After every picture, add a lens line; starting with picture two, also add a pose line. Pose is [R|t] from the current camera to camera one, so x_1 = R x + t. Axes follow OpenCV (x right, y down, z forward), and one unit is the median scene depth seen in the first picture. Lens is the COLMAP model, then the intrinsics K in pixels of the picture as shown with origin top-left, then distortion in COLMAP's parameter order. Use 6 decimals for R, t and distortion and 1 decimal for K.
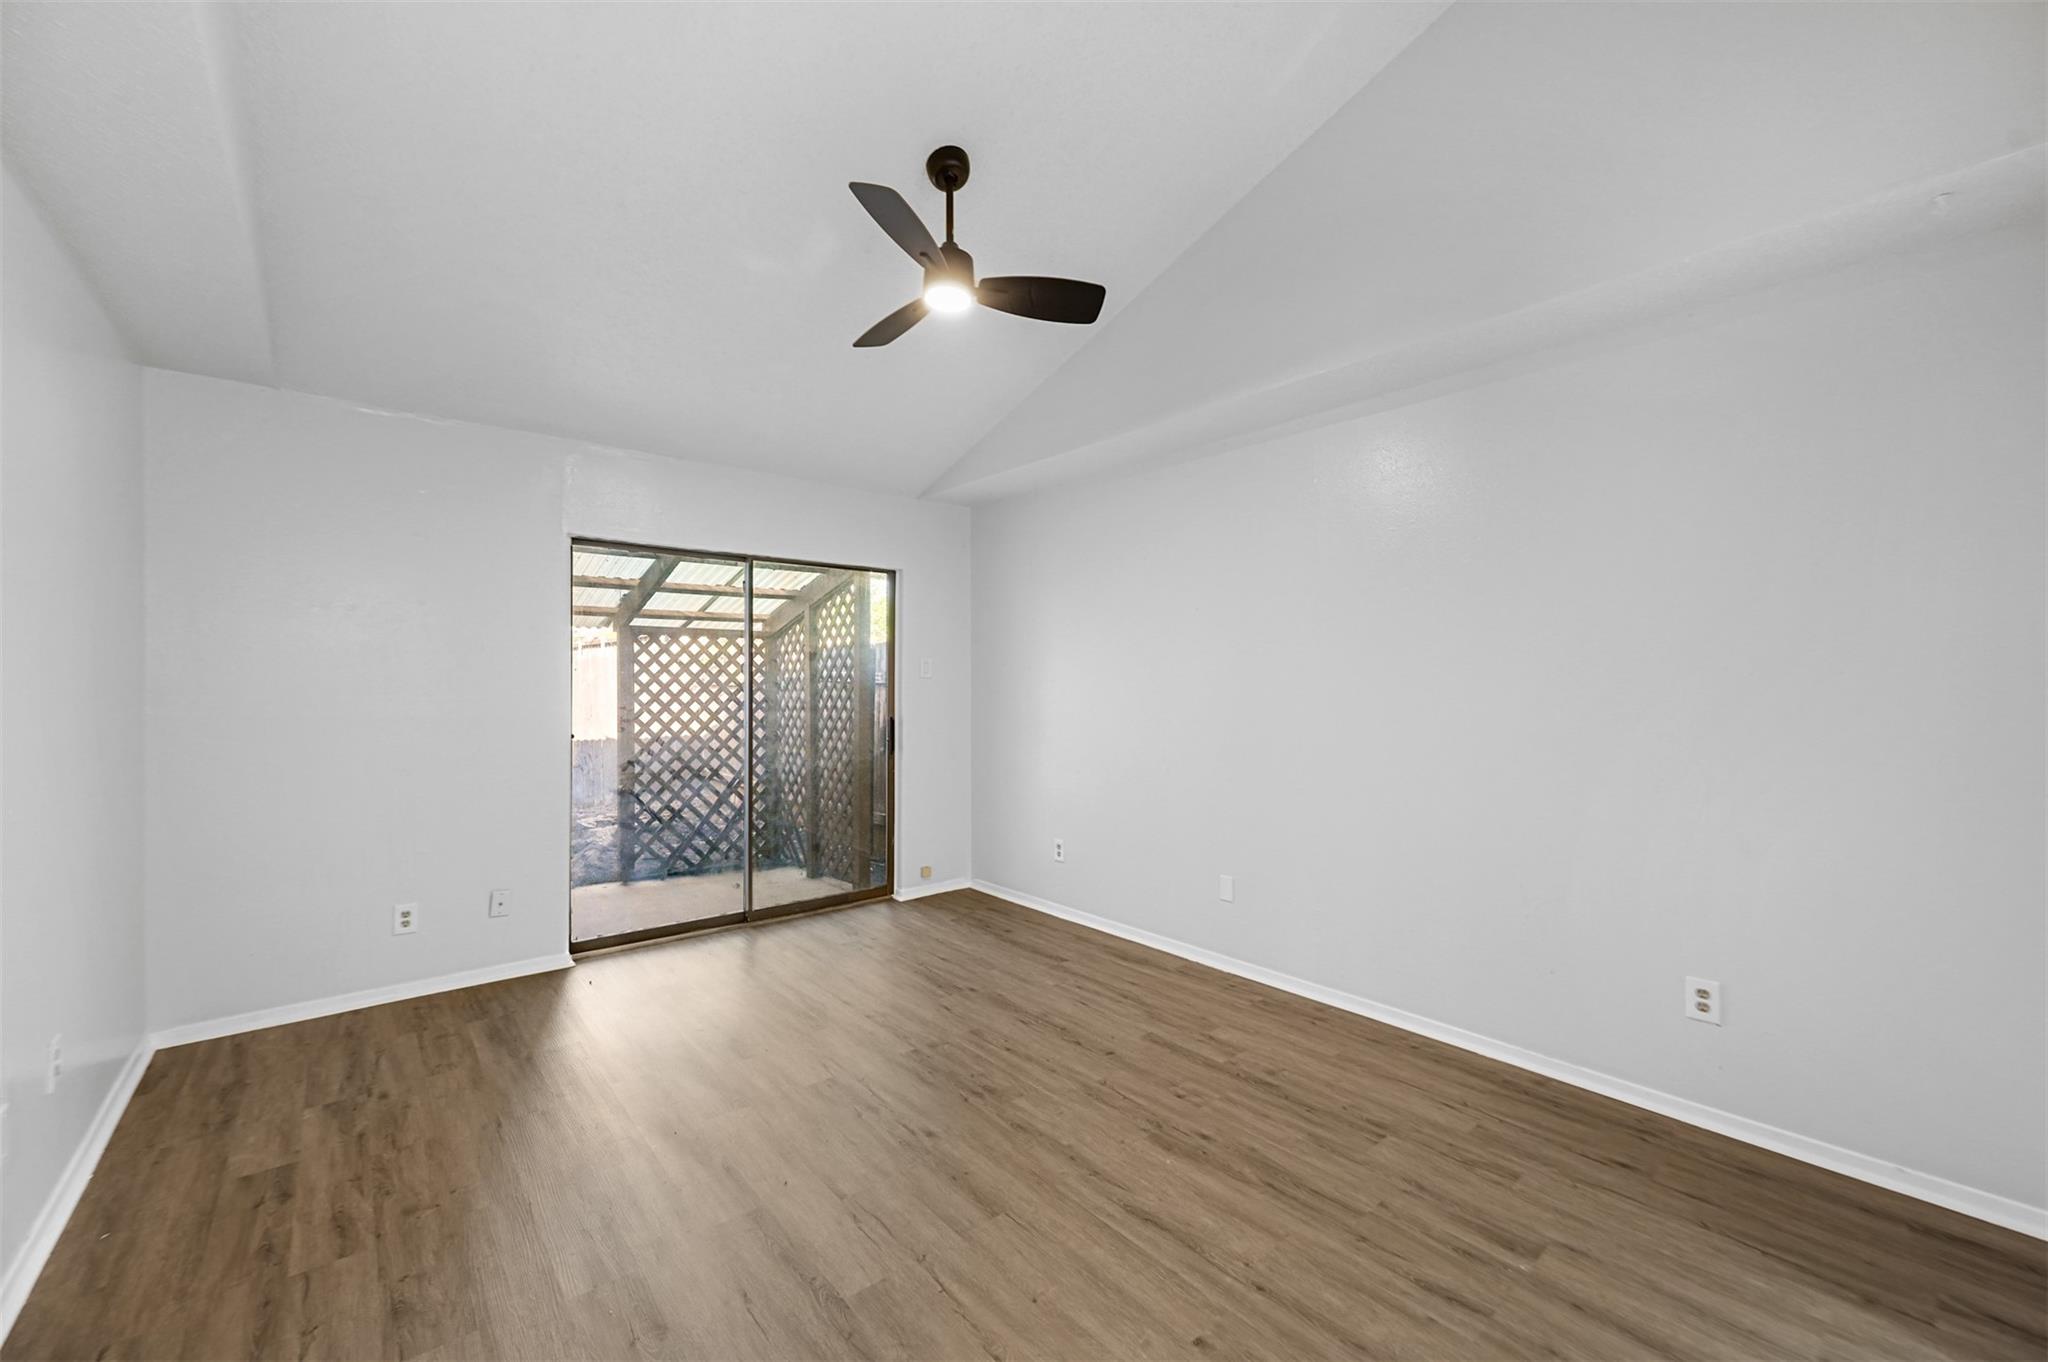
lens RADIAL K [[805.9, 0, 1022.9], [0, 805.9, 679.5], [0, 0, 1]] dist [0.000352, -0.000025]
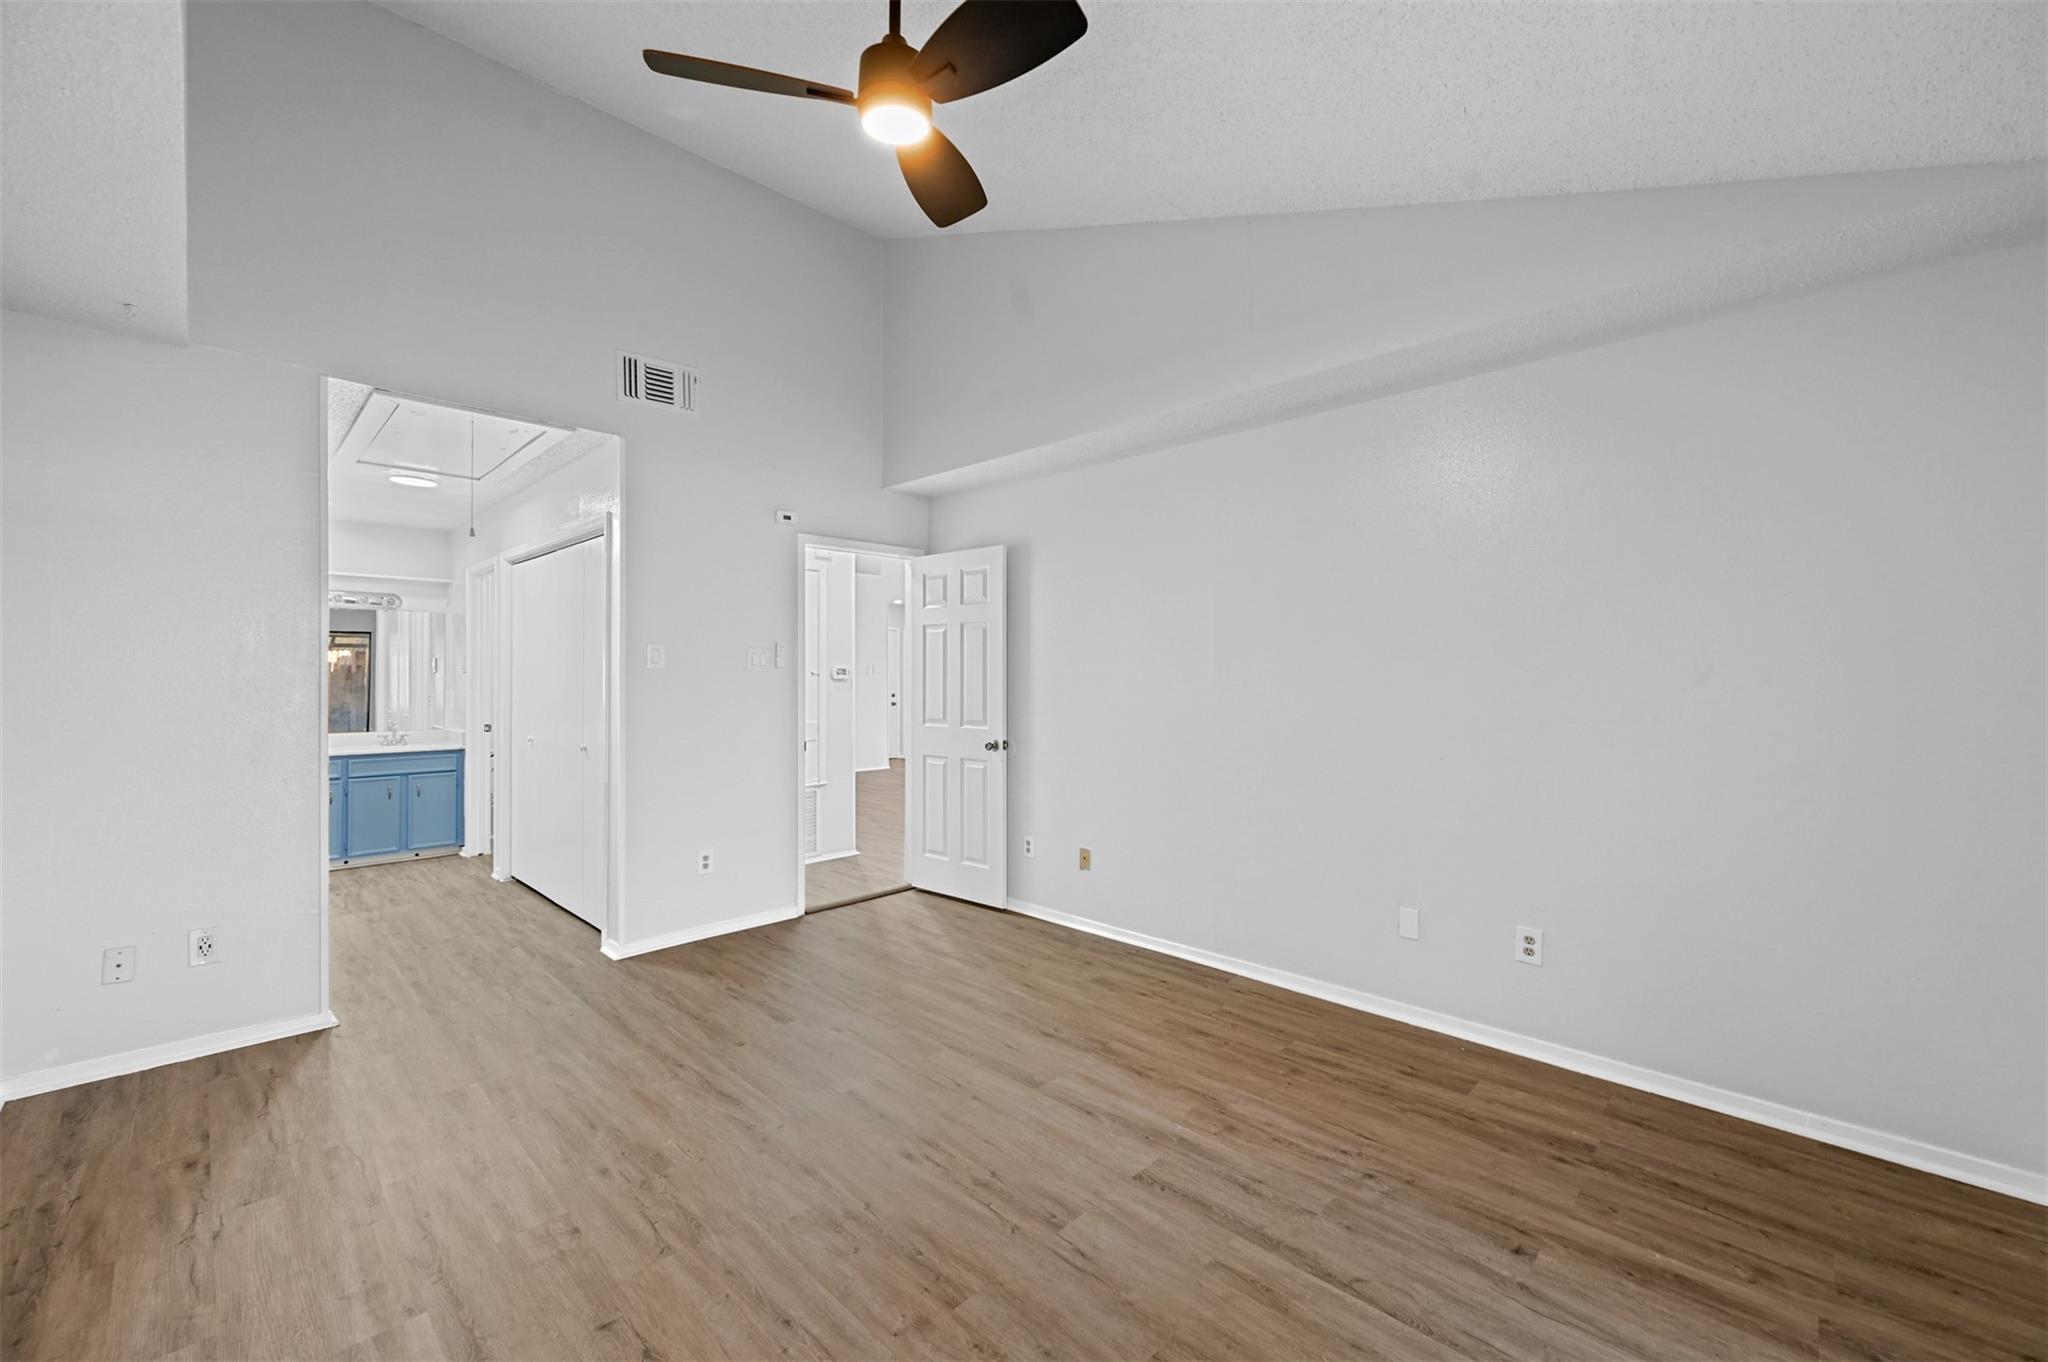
lens RADIAL K [[805.9, 0, 1025.2], [0, 805.9, 680.6], [0, 0, 1]] dist [0.000352, -0.000025]
pose [[-0.995309, -0.000839, -0.096743, -0.156747], [-0.000971, 0.999999, 0.001324, 0.010392], [0.096742, 0.001412, -0.995309, 1.917043]]
